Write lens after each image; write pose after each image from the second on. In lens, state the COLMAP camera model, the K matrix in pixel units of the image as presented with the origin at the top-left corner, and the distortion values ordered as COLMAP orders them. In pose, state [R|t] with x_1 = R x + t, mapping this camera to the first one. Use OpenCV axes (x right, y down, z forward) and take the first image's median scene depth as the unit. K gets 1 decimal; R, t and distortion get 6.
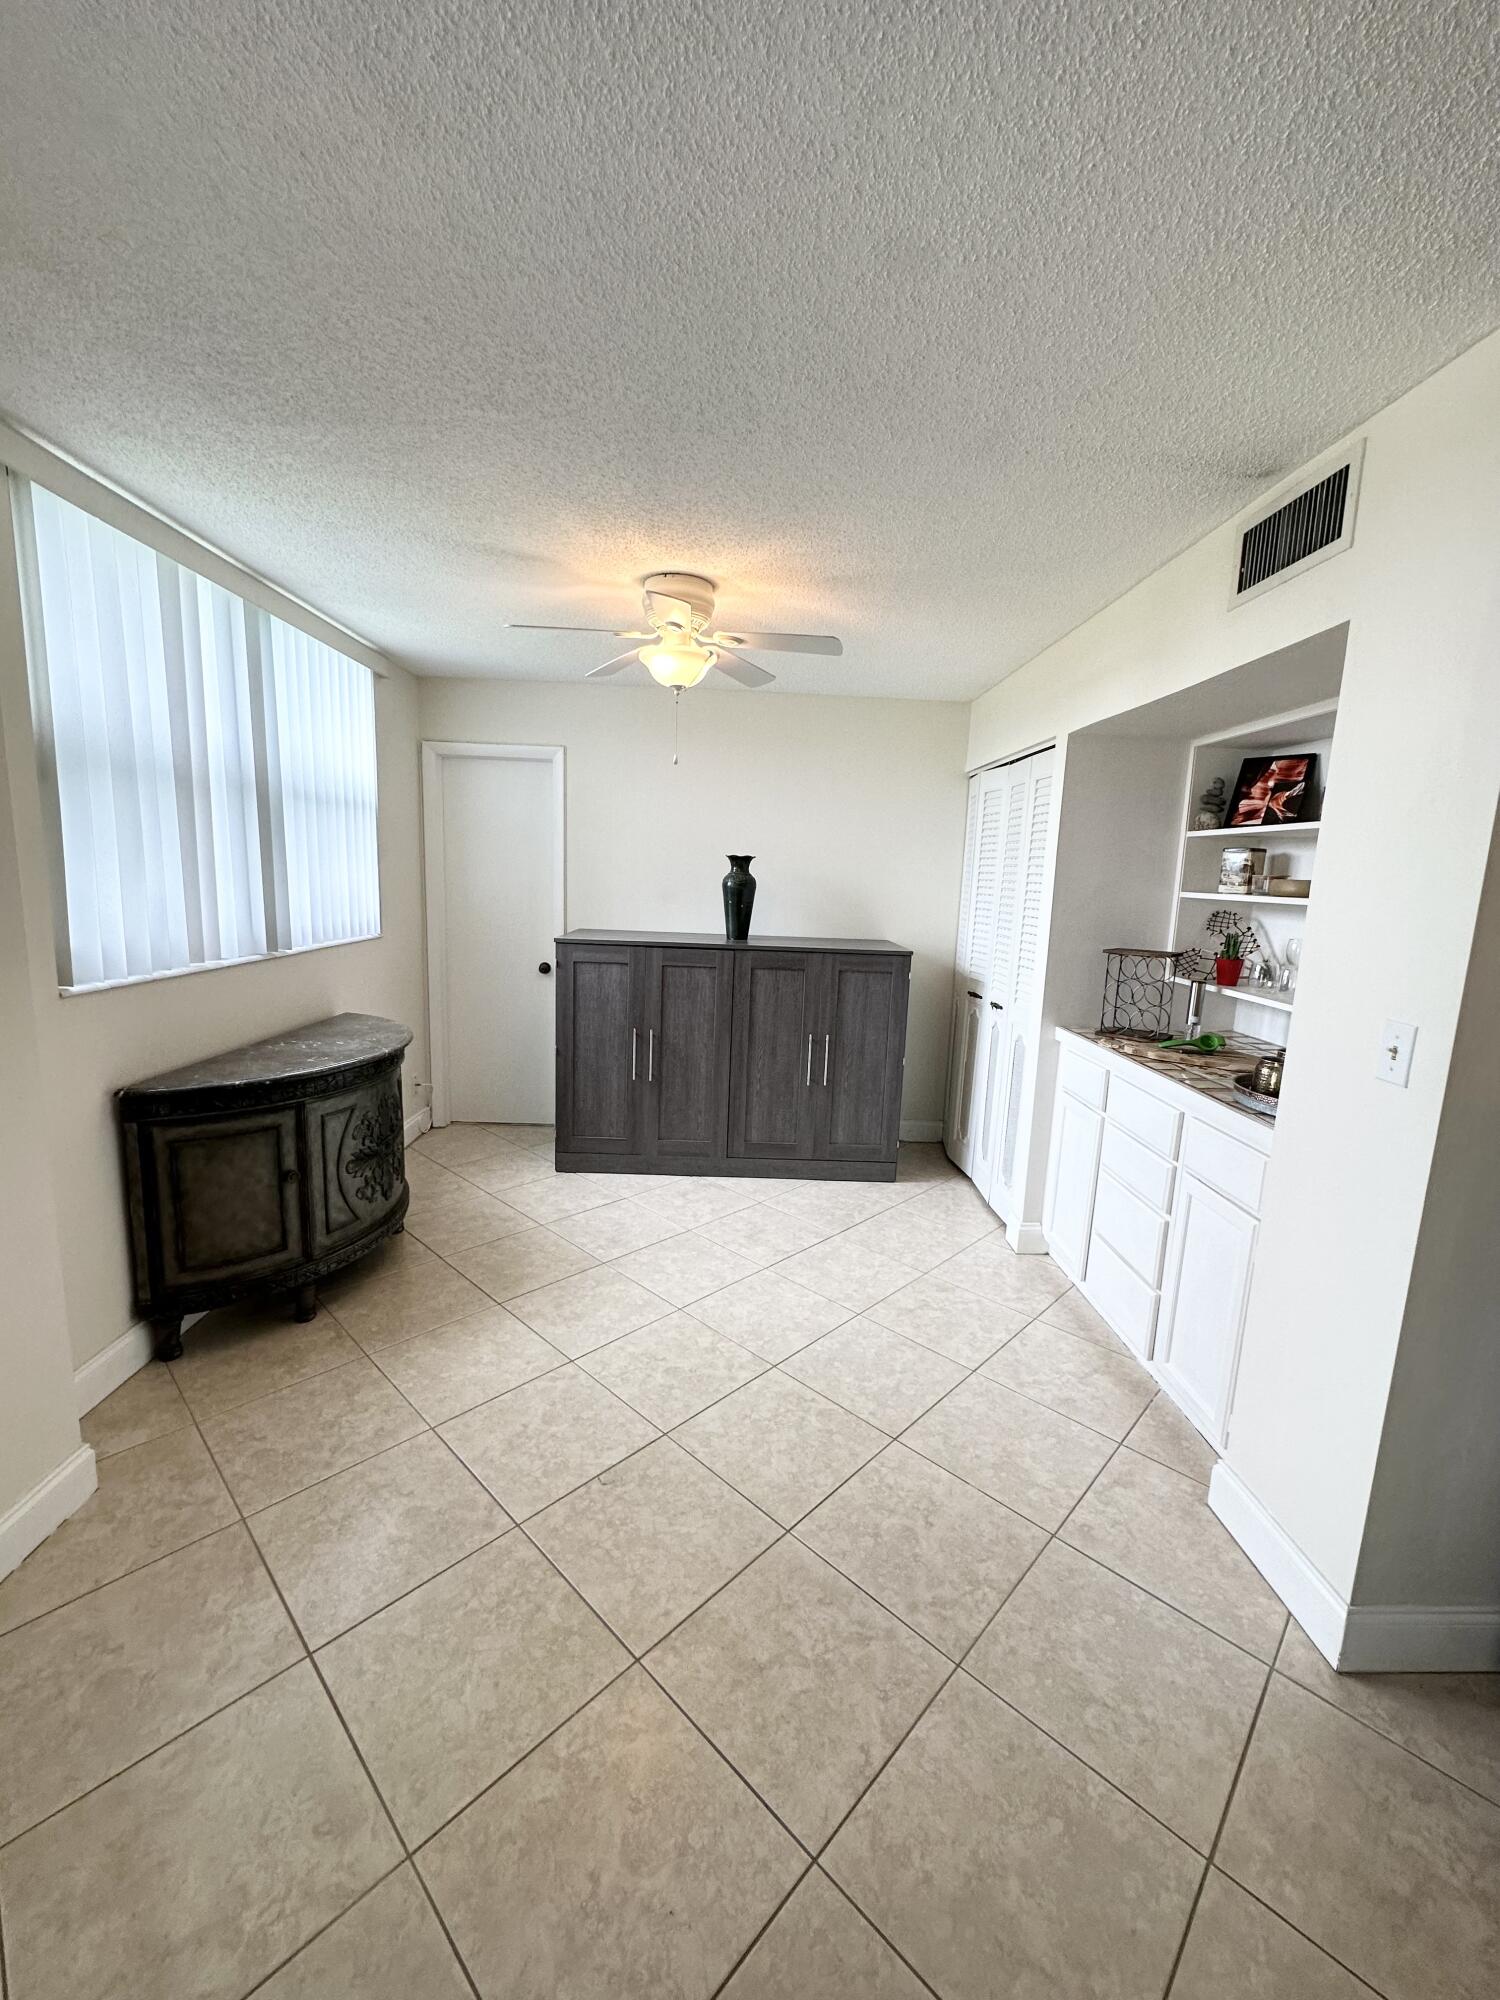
lens RADIAL K [[795.7, 0, 745.5], [0, 795.7, 1007.0], [0, 0, 1]] dist [-0.001103, 0.000095]
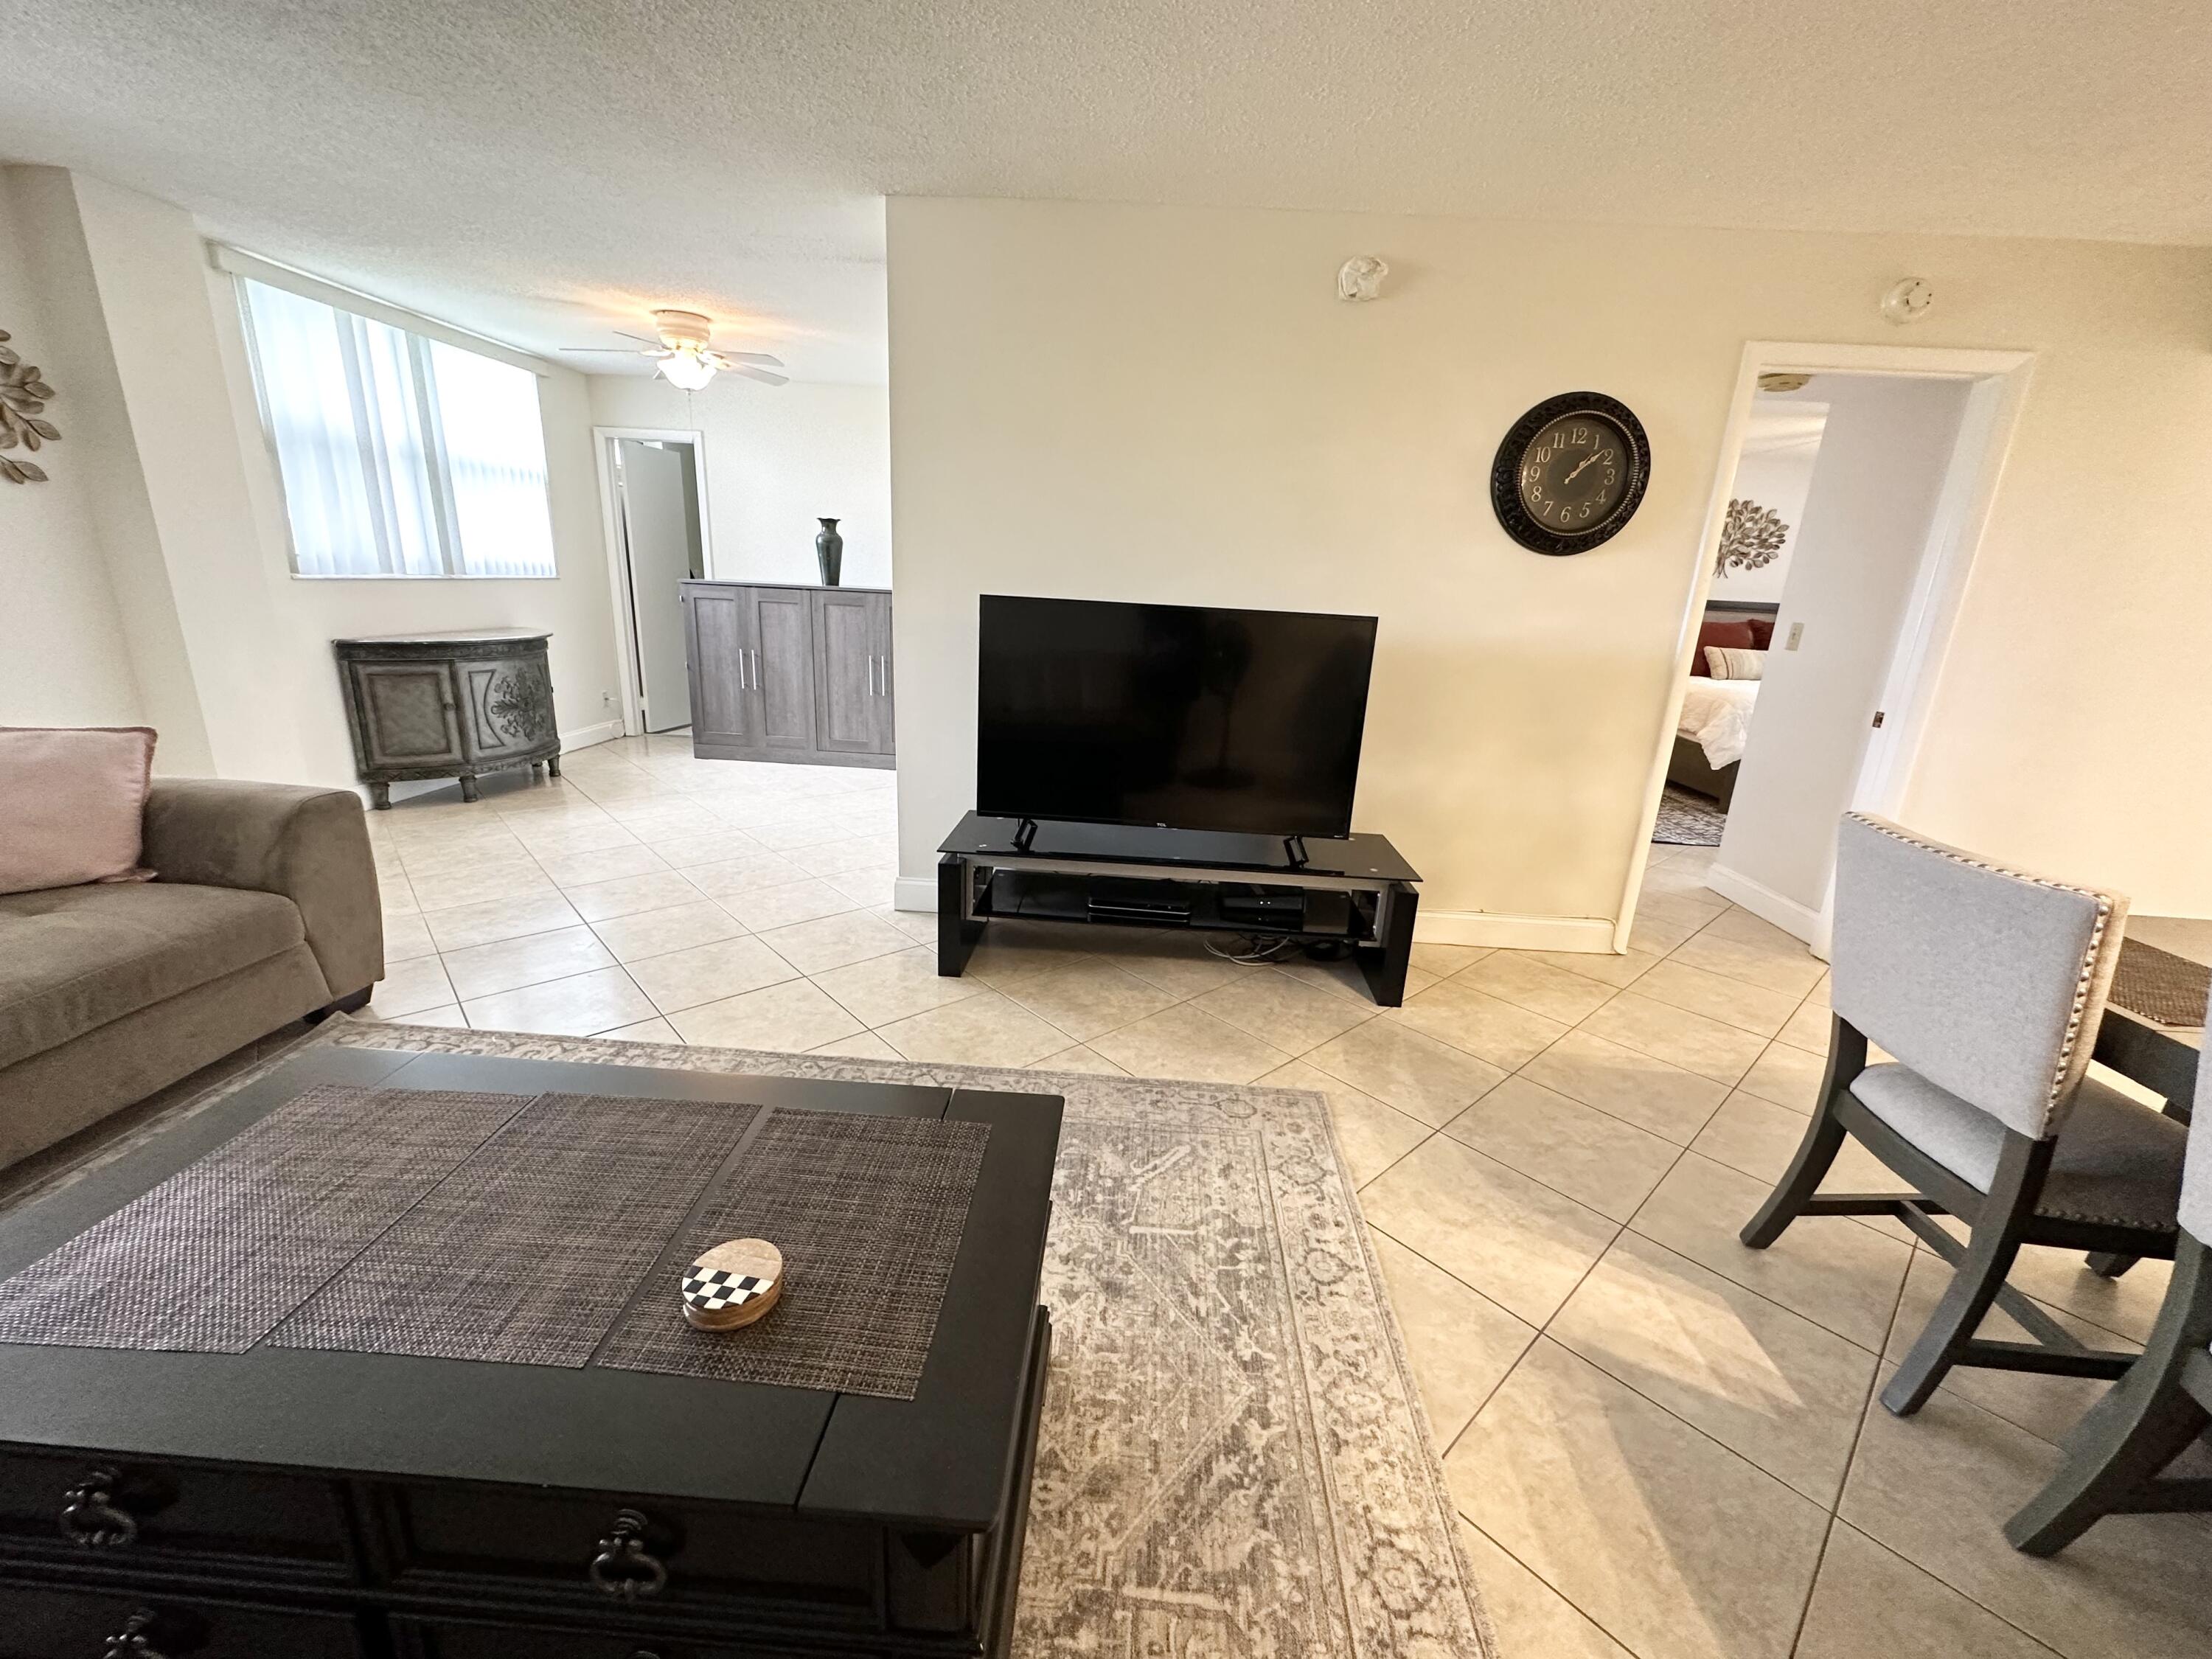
lens RADIAL K [[885.3, 0, 1109.0], [0, 885.3, 830.0], [0, 0, 1]] dist [-0.004565, 0.001587]
pose [[0.998135, 0.023964, -0.056152, 0.821850], [-0.017766, 0.993951, 0.108378, 0.226195], [0.058410, -0.107179, 0.992523, -0.691847]]
